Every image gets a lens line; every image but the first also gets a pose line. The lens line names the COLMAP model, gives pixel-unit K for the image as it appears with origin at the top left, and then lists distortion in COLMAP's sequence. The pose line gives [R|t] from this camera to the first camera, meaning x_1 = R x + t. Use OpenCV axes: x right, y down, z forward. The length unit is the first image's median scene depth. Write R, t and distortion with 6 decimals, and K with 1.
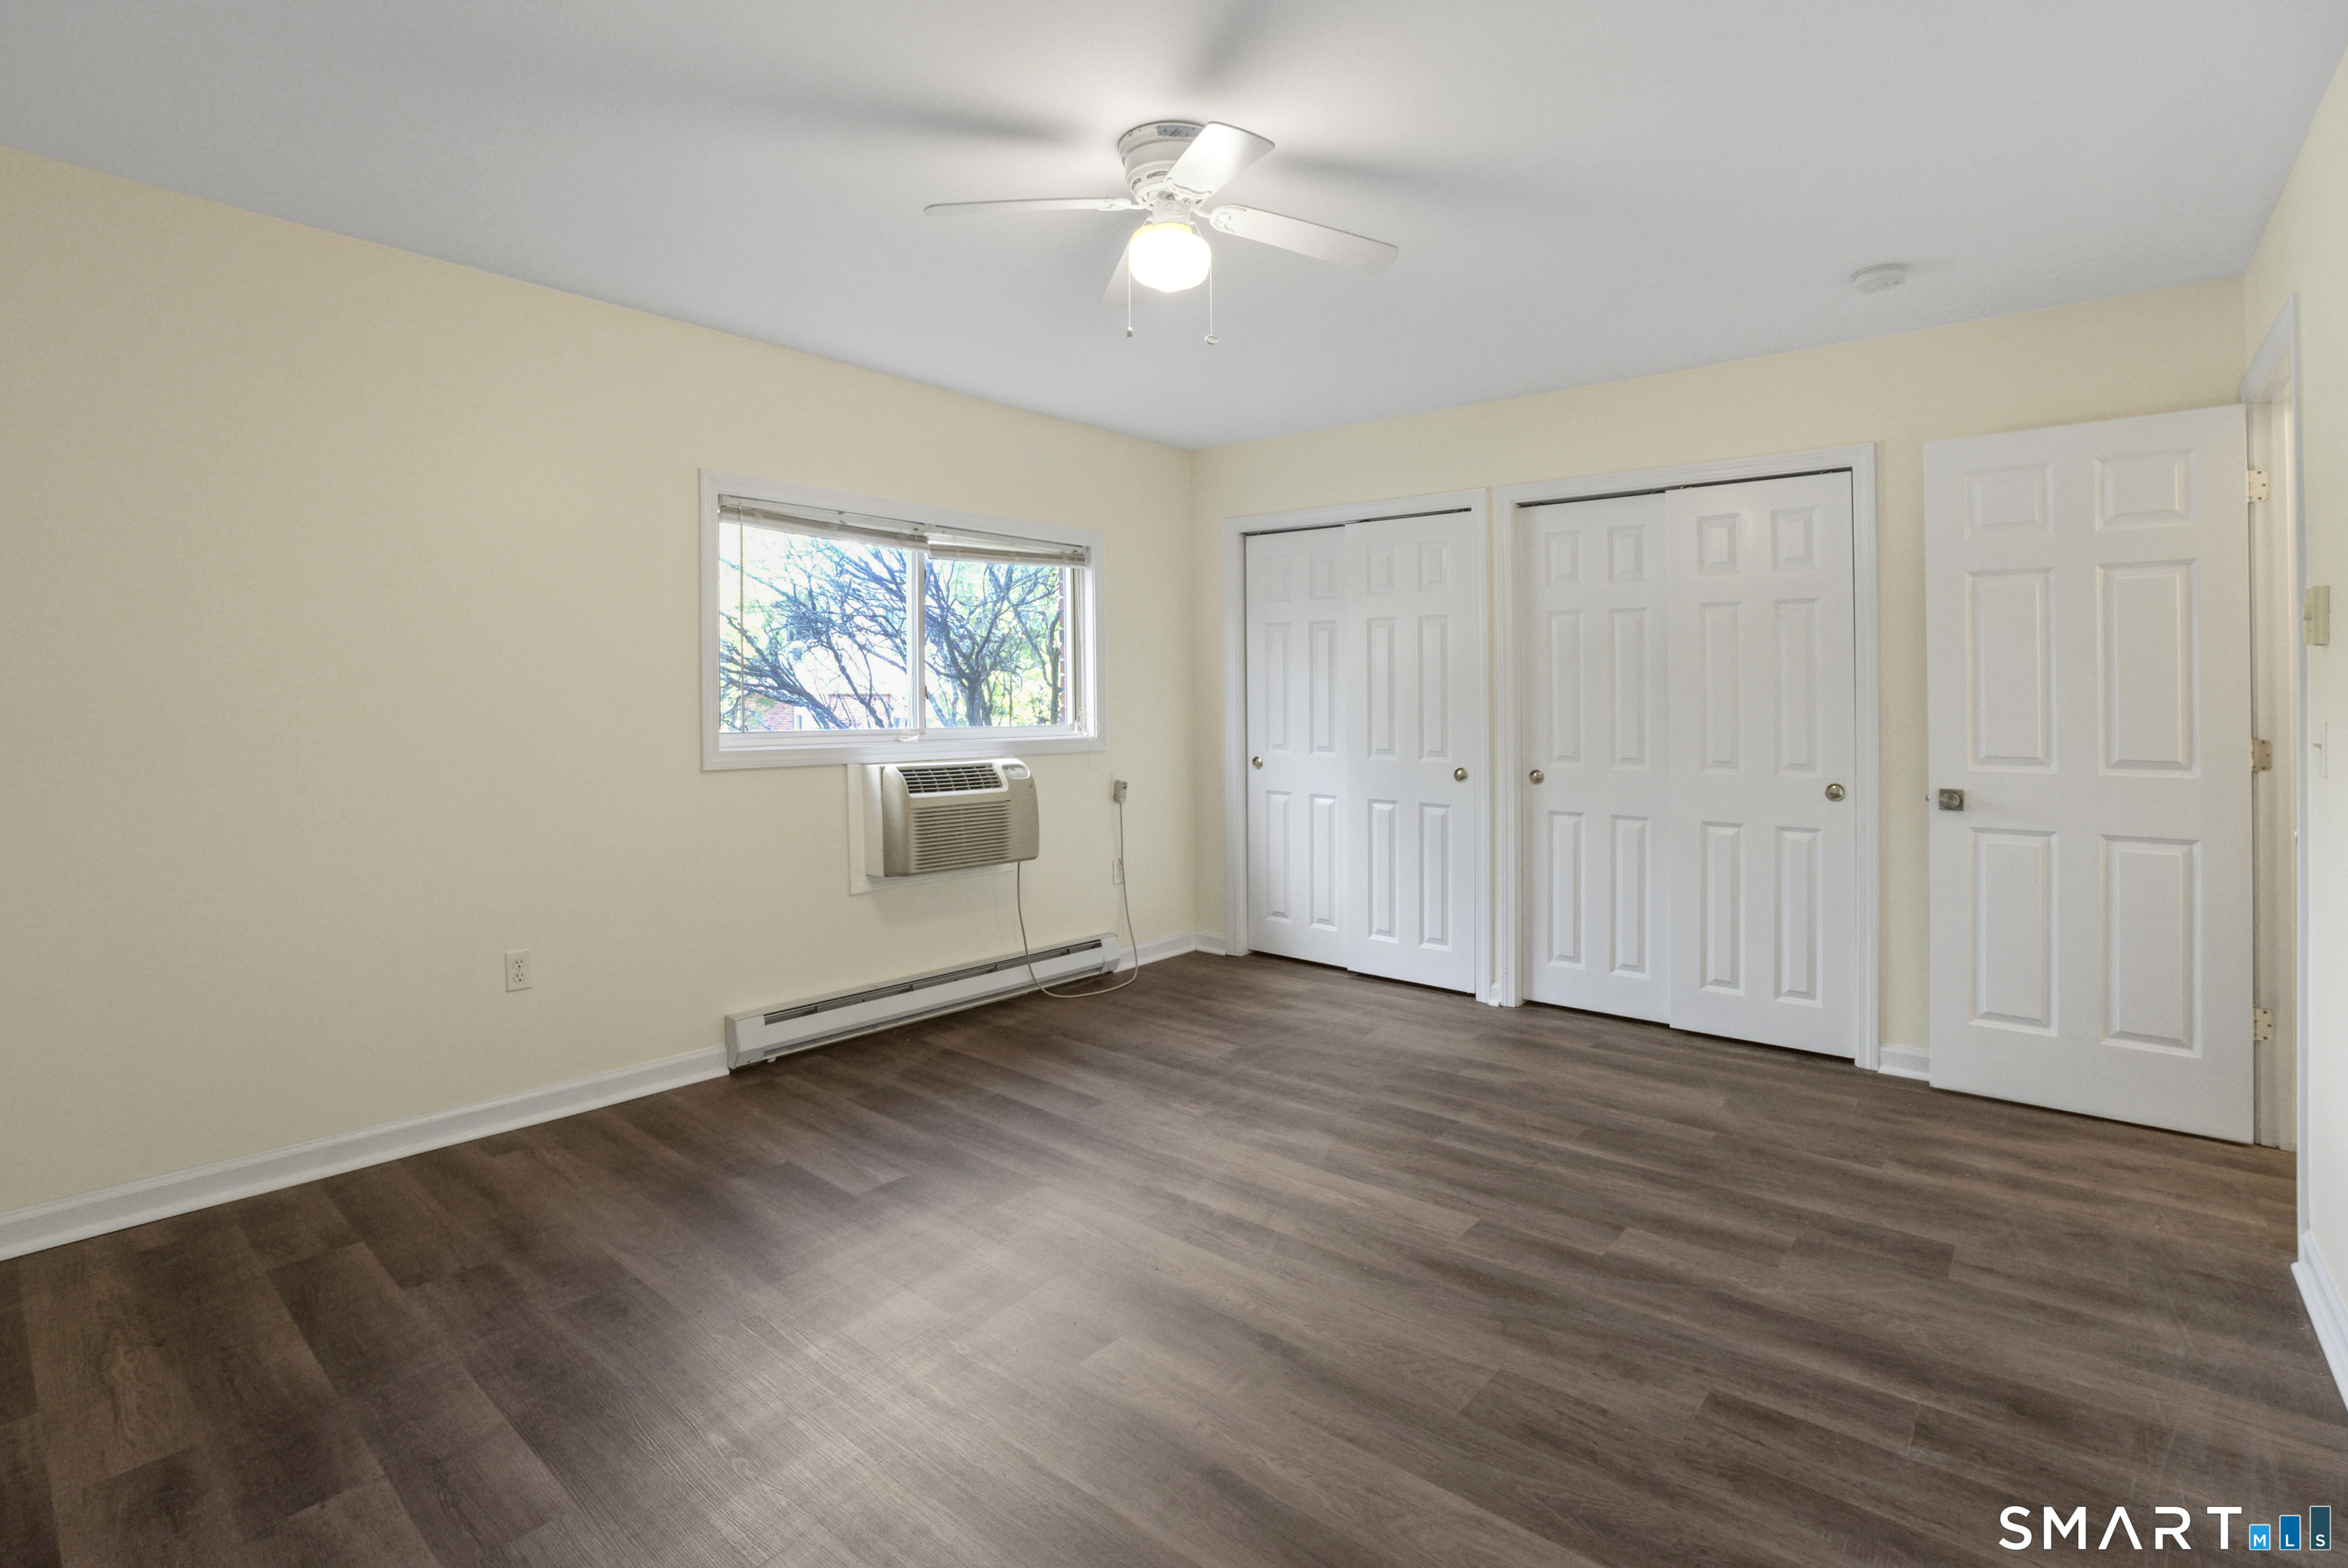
lens RADIAL K [[1124.9, 0, 1168.4], [0, 1124.9, 721.0], [0, 0, 1]] dist [-0.079565, 0.020637]
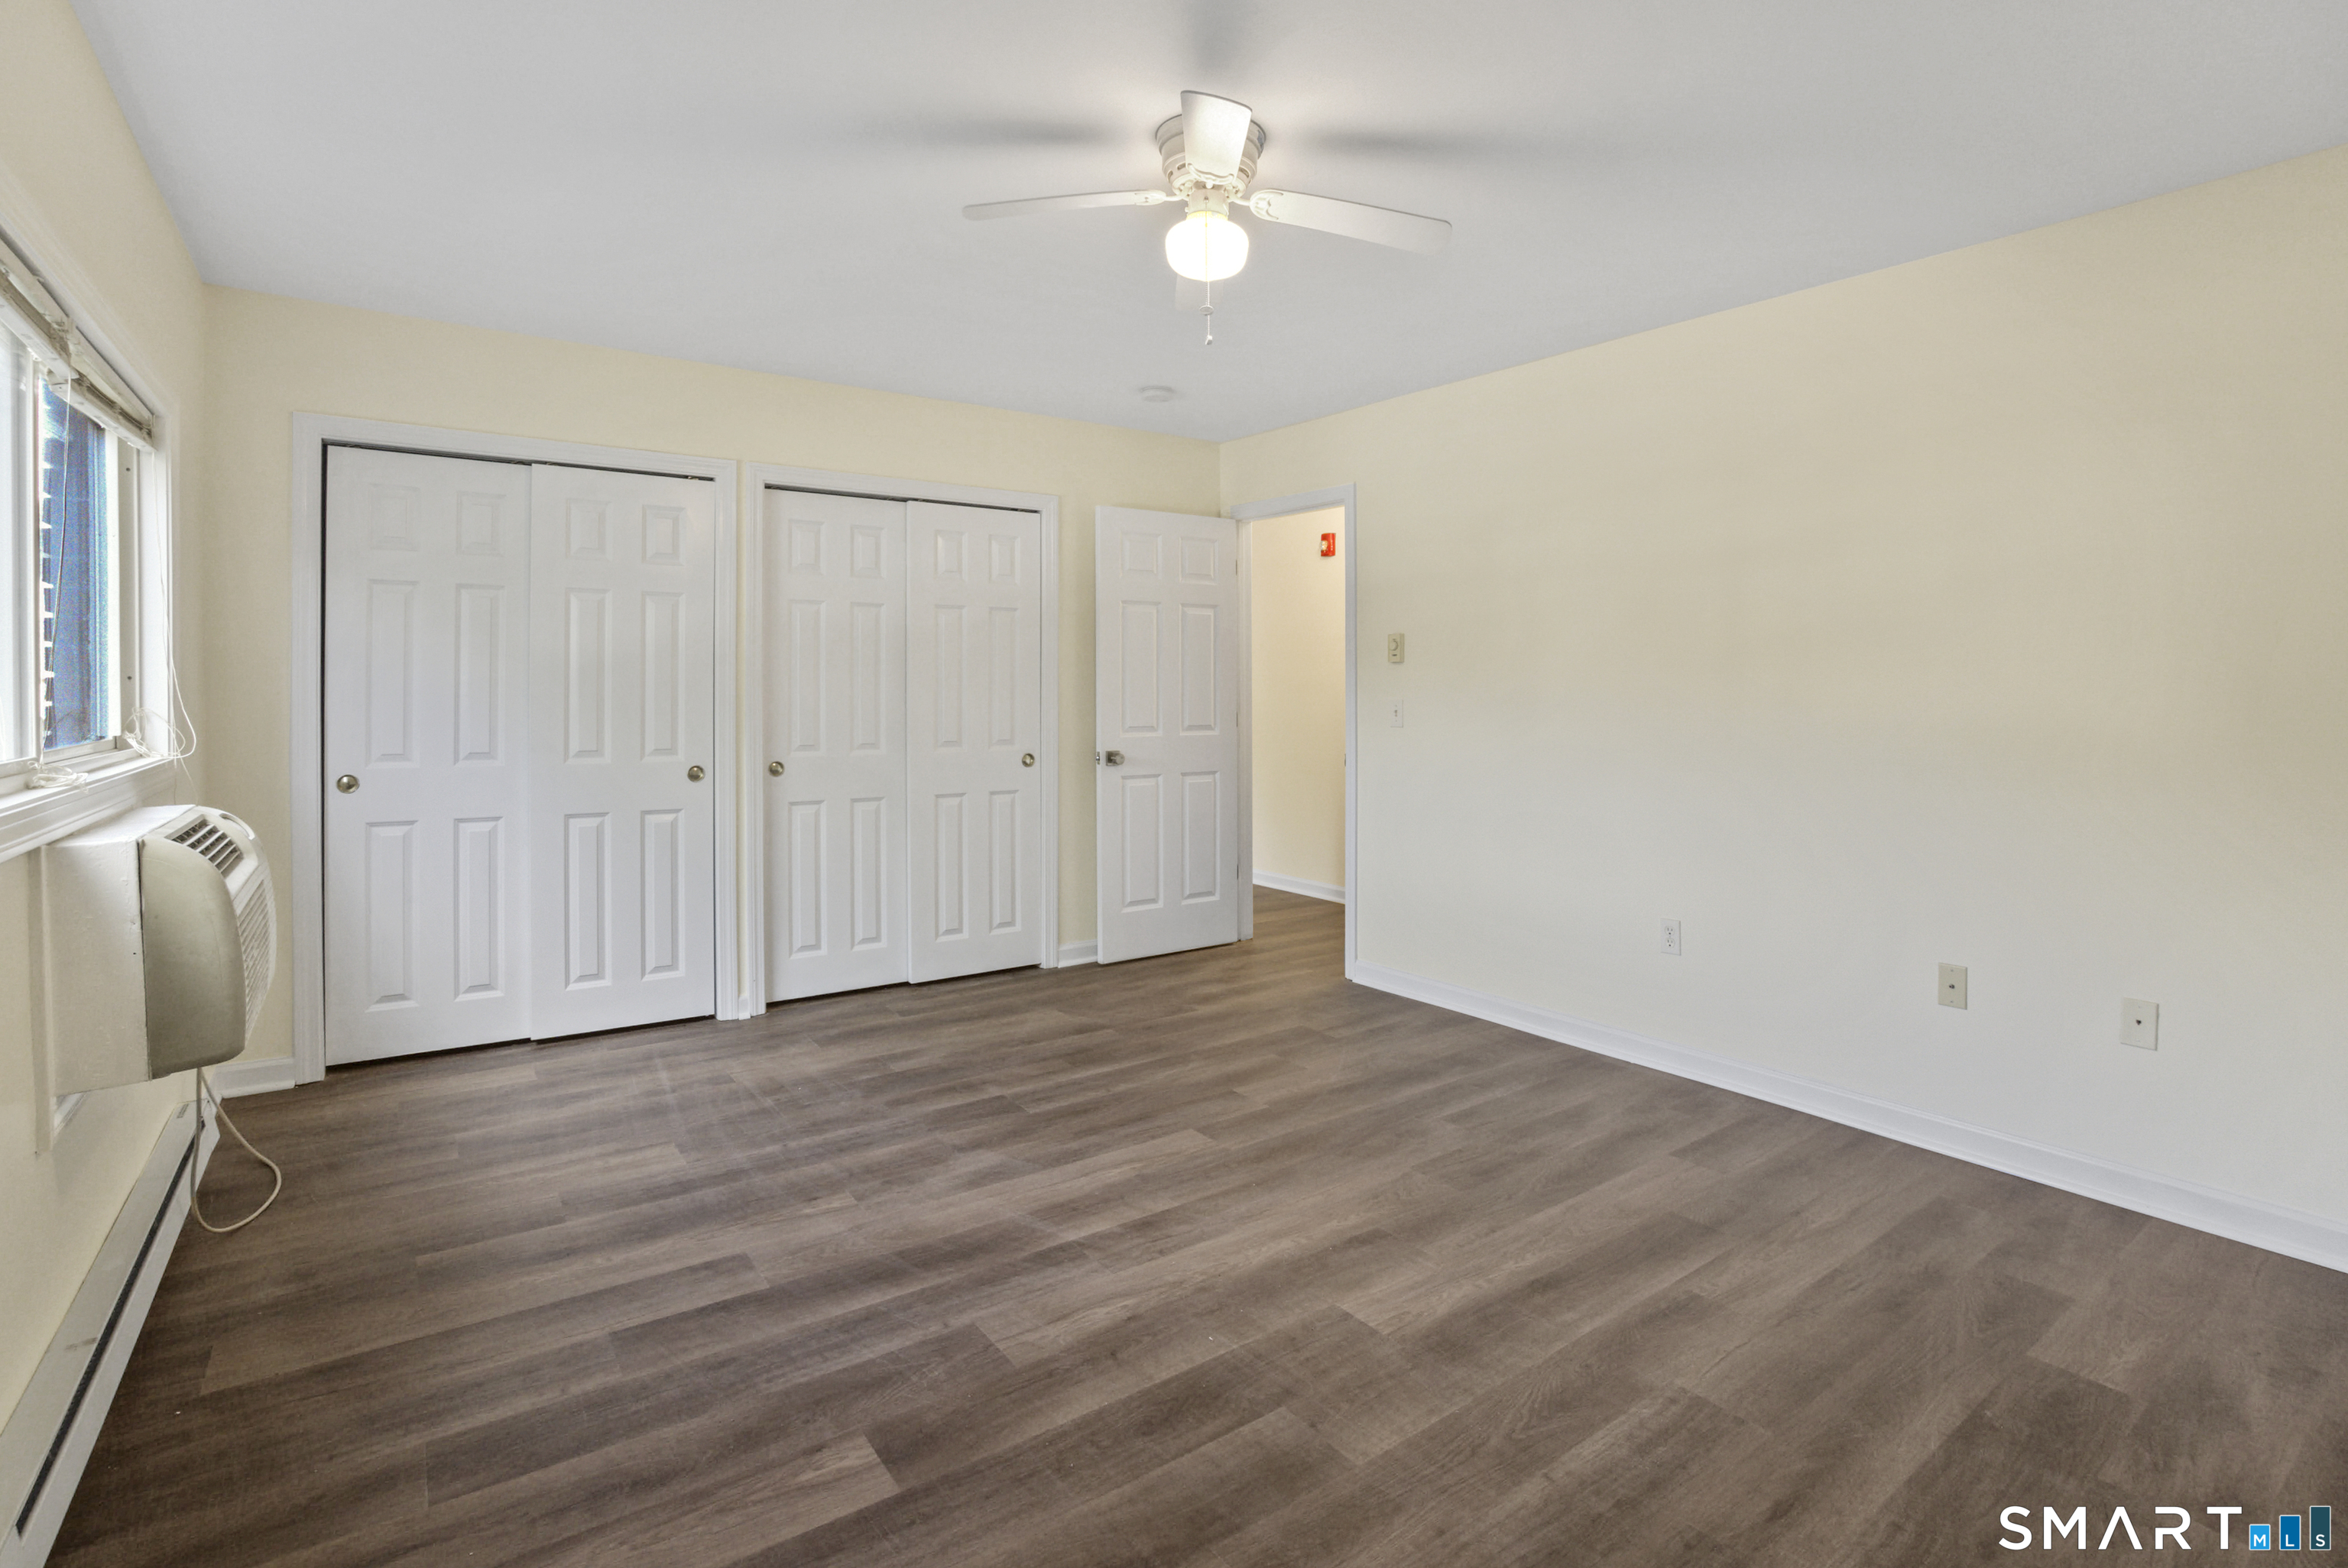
lens RADIAL K [[1112.9, 0, 1176.4], [0, 1112.9, 682.5], [0, 0, 1]] dist [-0.059033, 0.001132]
pose [[0.228578, 0.003833, 0.973518, -0.702990], [0.018679, 0.999791, -0.008322, -0.013618], [-0.973346, 0.020087, 0.228459, 0.592738]]
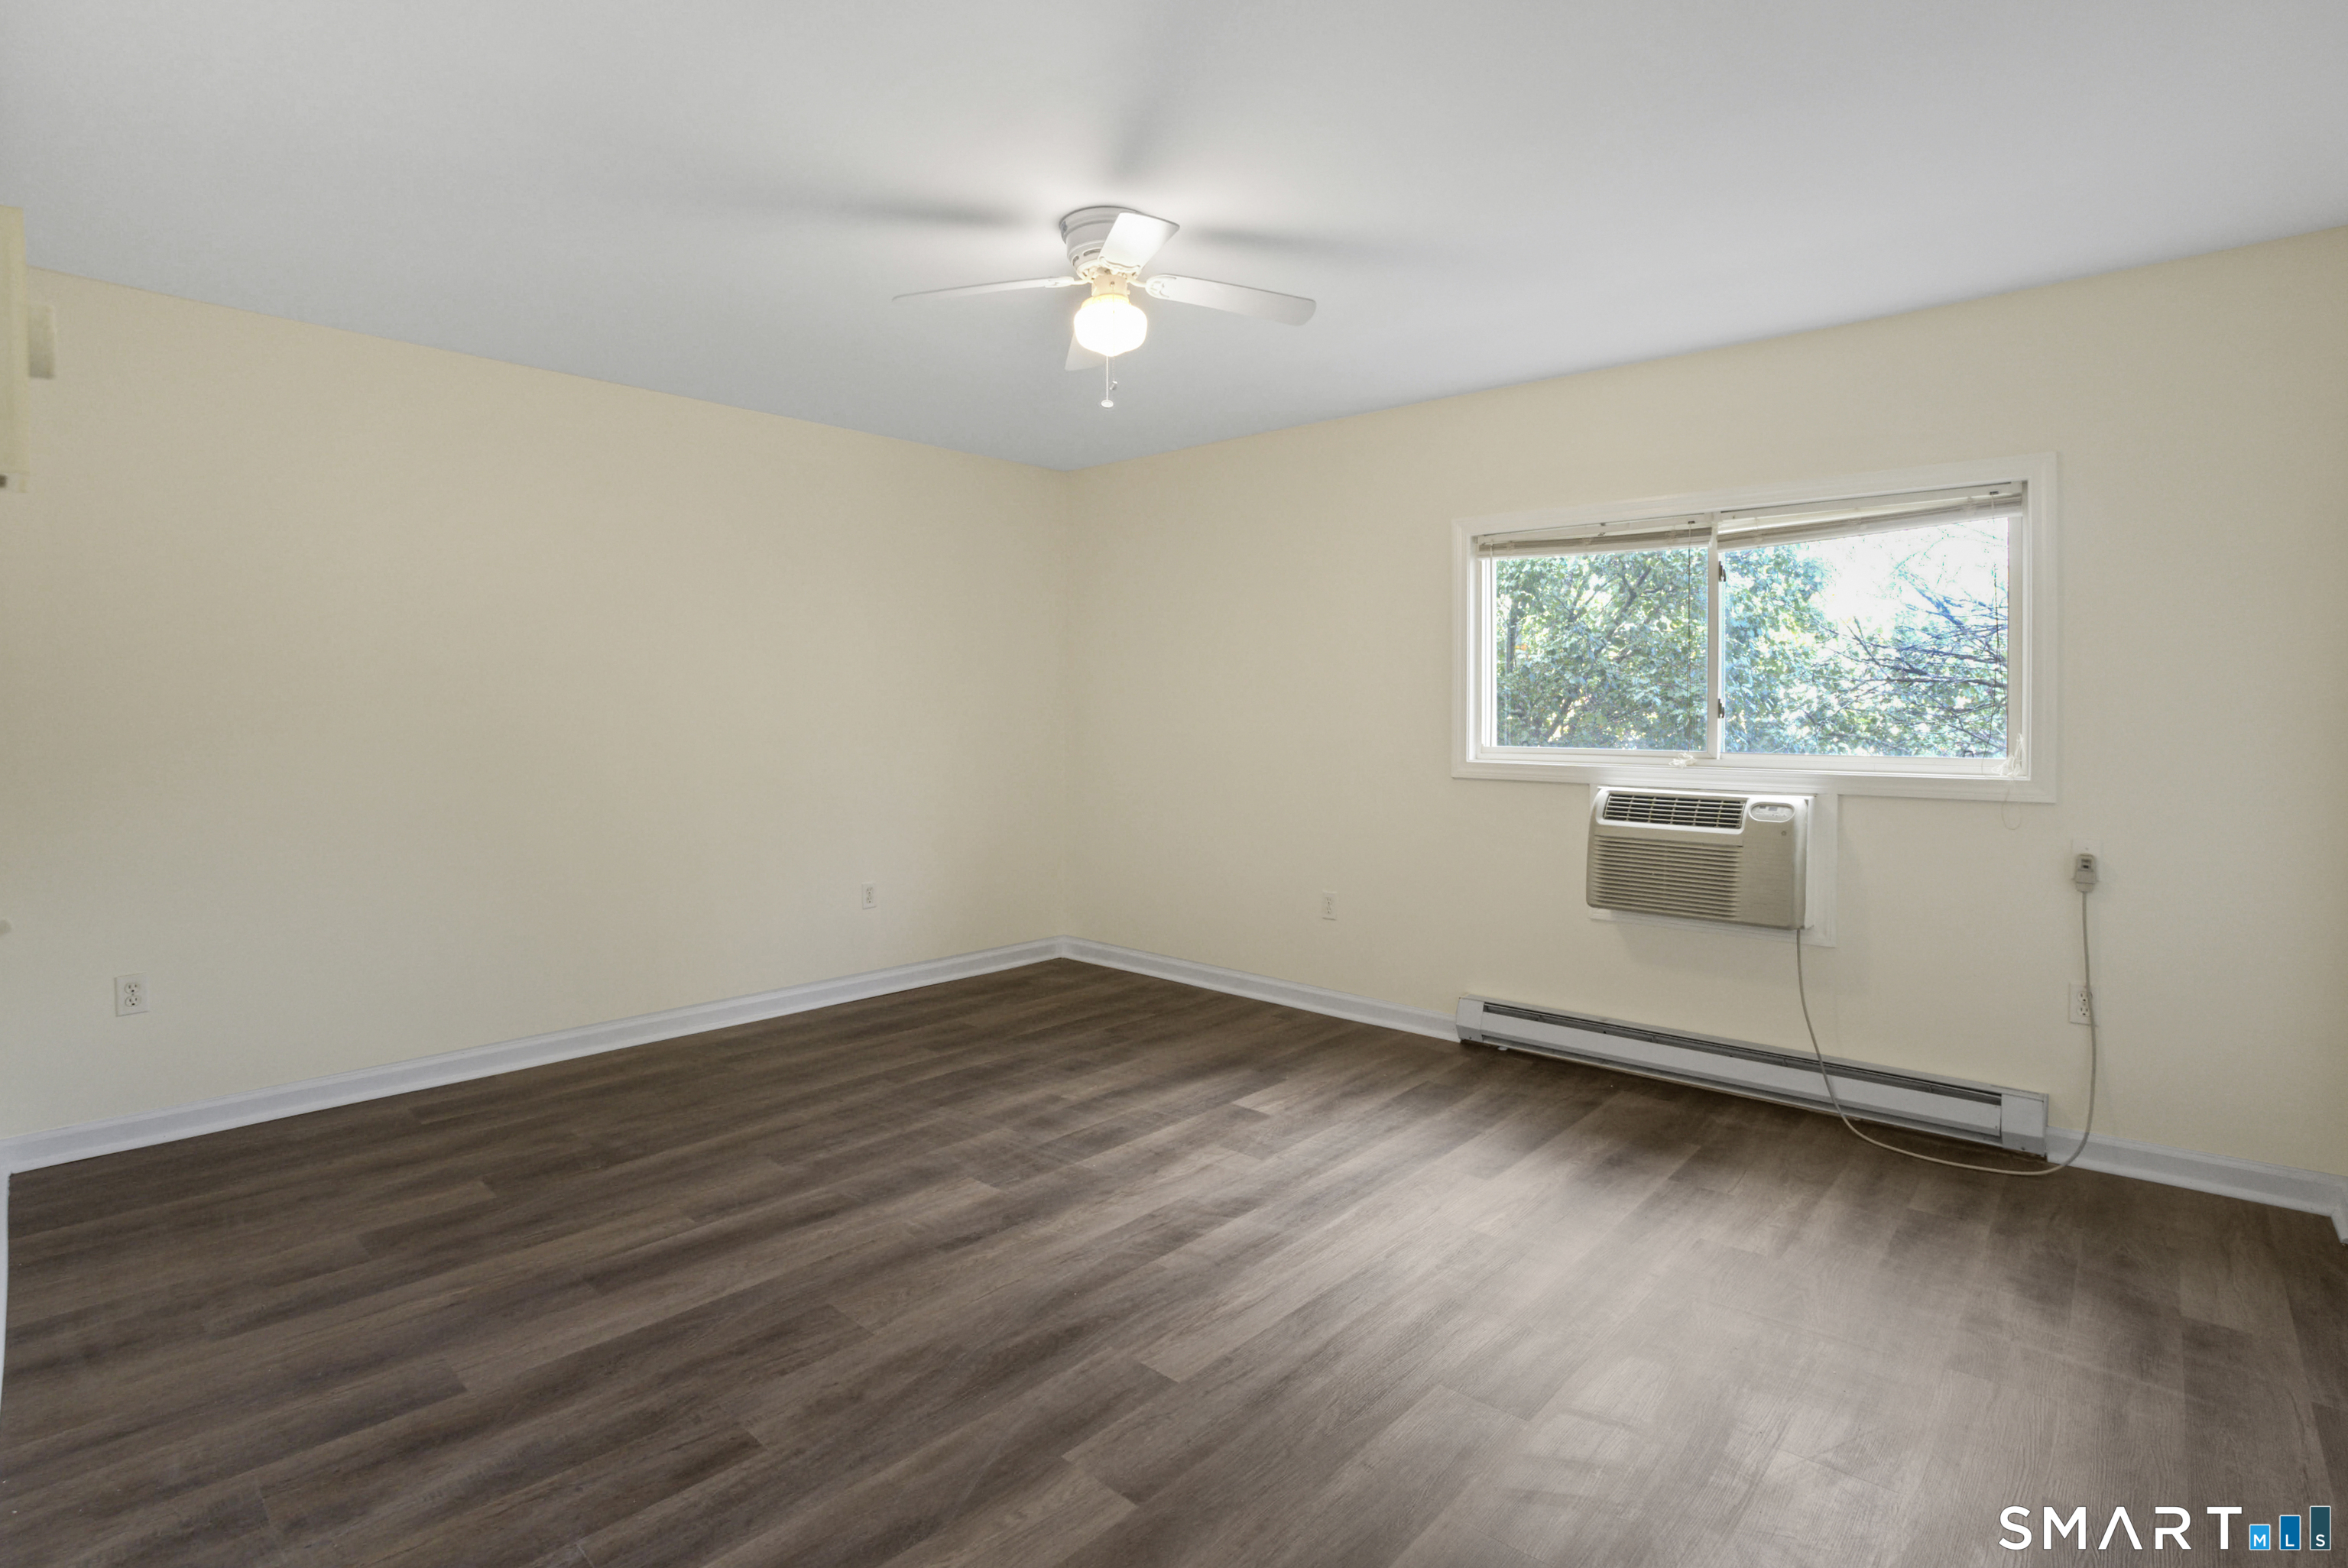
lens RADIAL K [[1124.9, 0, 1168.4], [0, 1124.9, 721.0], [0, 0, 1]] dist [-0.079565, 0.020637]
pose [[-0.039917, 0.003196, -0.999198, 0.845470], [-0.024789, 0.999684, 0.004188, -0.012180], [0.998895, 0.024936, -0.039826, 0.815303]]
